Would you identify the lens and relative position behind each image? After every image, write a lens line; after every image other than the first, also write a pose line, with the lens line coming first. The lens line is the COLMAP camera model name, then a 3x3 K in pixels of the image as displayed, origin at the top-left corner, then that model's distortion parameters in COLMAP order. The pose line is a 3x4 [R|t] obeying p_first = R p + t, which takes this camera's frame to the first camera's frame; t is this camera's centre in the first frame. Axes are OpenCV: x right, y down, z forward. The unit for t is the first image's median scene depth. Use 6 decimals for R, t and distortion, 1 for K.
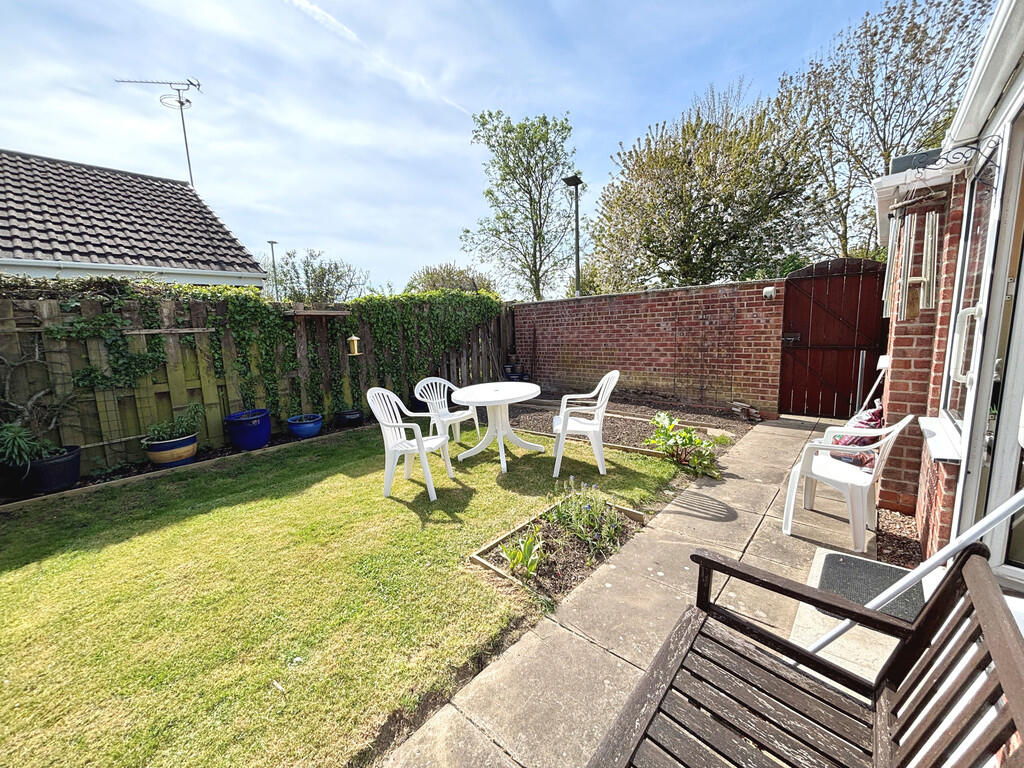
lens RADIAL K [[409.1, 0, 511.8], [0, 409.1, 383.1], [0, 0, 1]] dist [0.000303, 0.000004]
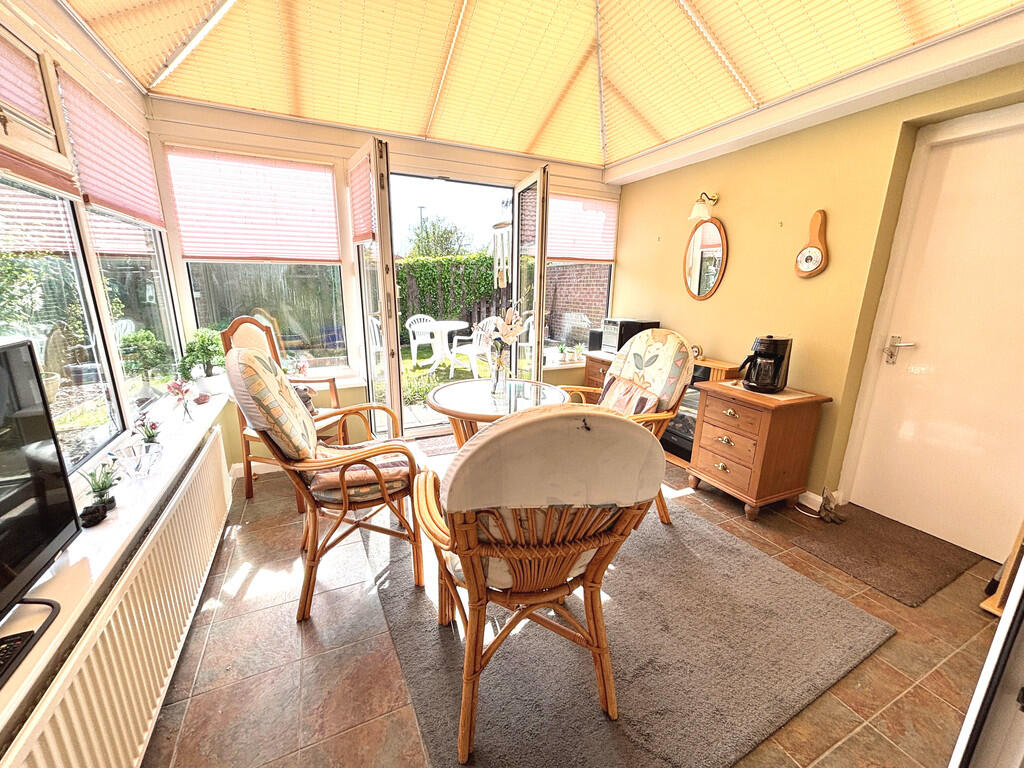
lens RADIAL K [[409.1, 0, 511.2], [0, 409.1, 383.0], [0, 0, 1]] dist [0.000303, 0.000004]
pose [[0.939320, 0.124274, -0.319741, 0.419524], [-0.094264, 0.989700, 0.107741, 0.031939], [0.329837, -0.071063, 0.941359, -0.240193]]
